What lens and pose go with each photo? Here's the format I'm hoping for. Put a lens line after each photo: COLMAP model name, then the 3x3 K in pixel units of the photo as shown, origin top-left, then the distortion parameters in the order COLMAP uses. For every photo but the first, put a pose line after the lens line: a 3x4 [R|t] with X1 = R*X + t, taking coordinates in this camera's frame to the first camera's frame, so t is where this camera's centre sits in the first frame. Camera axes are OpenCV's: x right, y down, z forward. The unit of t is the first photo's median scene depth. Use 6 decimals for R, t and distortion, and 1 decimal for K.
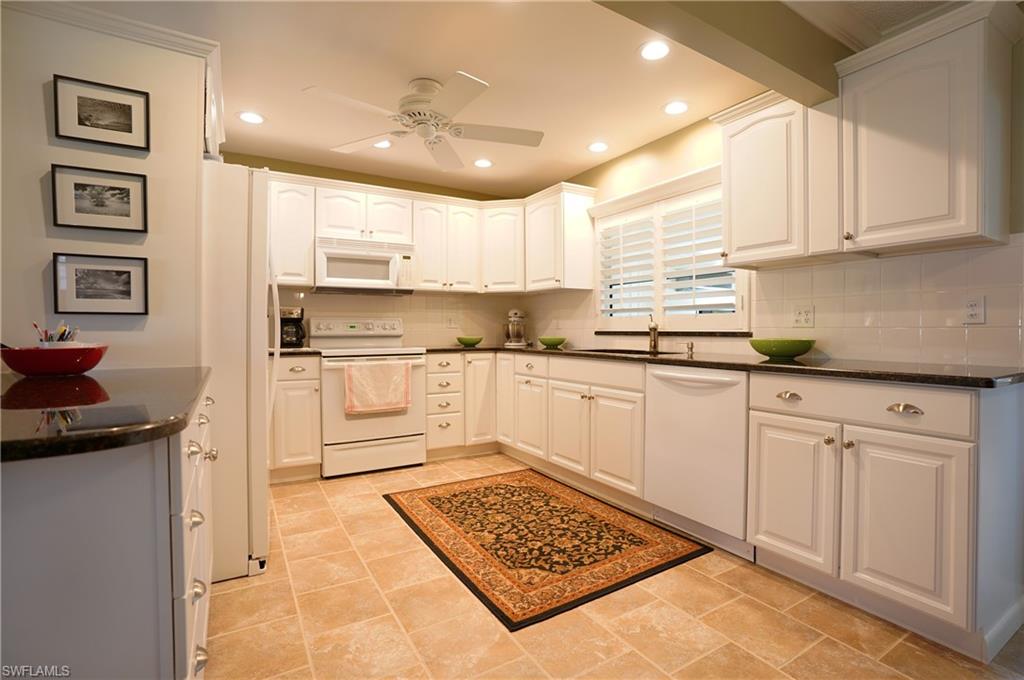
lens RADIAL K [[475.9, 0, 515.5], [0, 475.9, 336.6], [0, 0, 1]] dist [-0.070098, 0.027038]
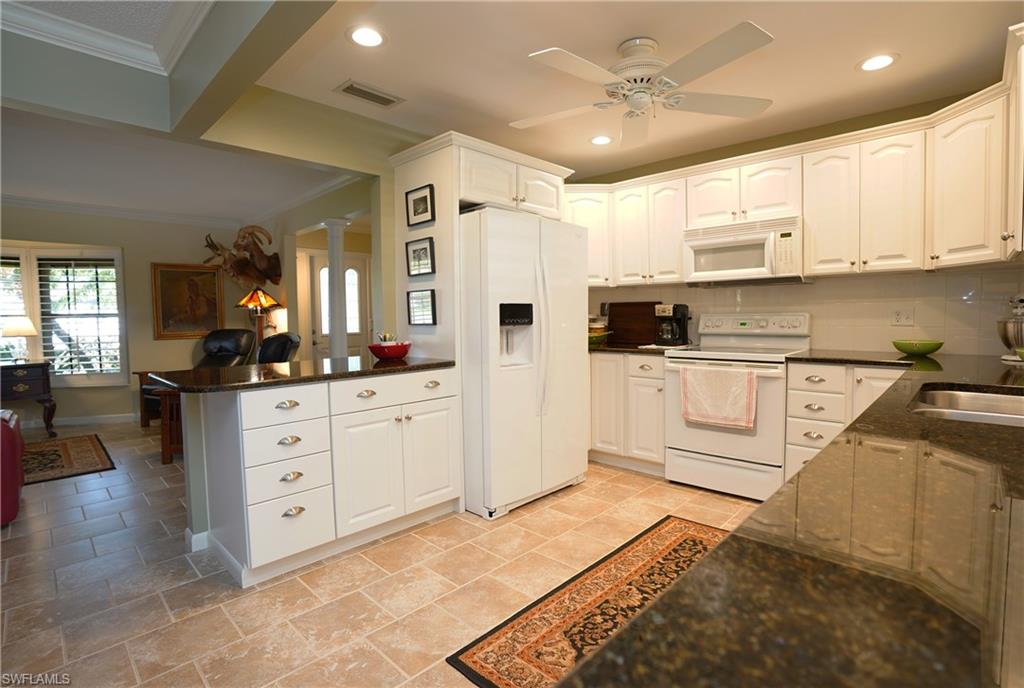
lens RADIAL K [[491.1, 0, 531.3], [0, 491.1, 340.1], [0, 0, 1]] dist [-0.050262, 0.000241]
pose [[0.274351, 0.044581, -0.960596, 0.544200], [-0.000537, 0.998932, 0.046207, -0.043309], [0.961629, -0.012161, 0.274082, 0.508108]]
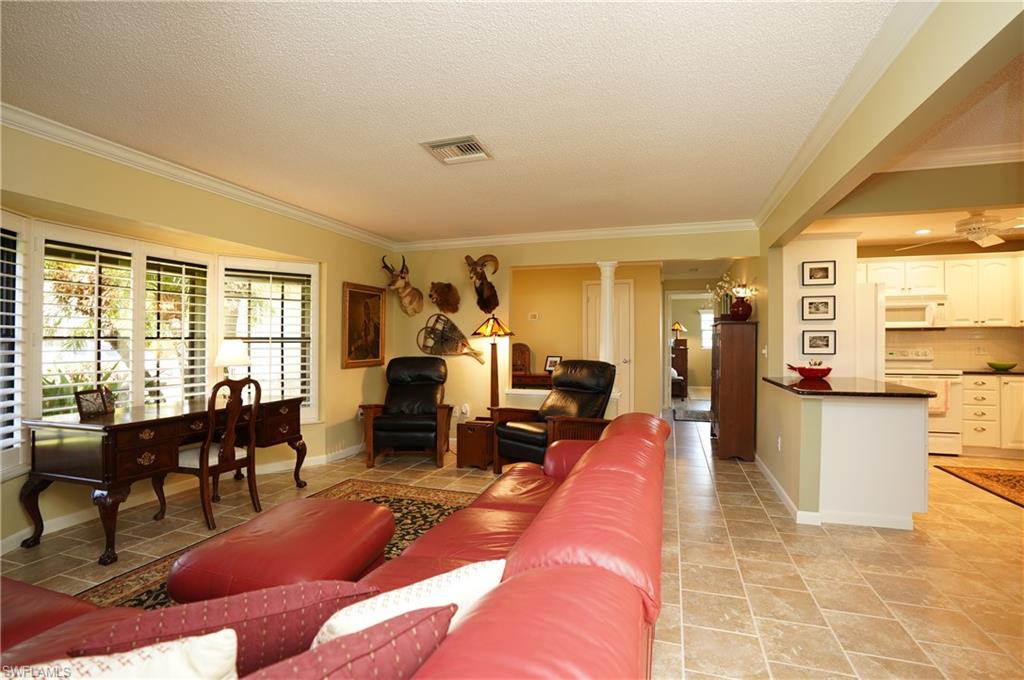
lens RADIAL K [[475.9, 0, 515.5], [0, 475.9, 336.6], [0, 0, 1]] dist [-0.070098, 0.027038]
pose [[0.655609, -0.006849, -0.755070, -0.049737], [-0.011017, 0.999766, -0.018635, -0.045092], [0.755020, 0.020536, 0.655380, -1.063150]]
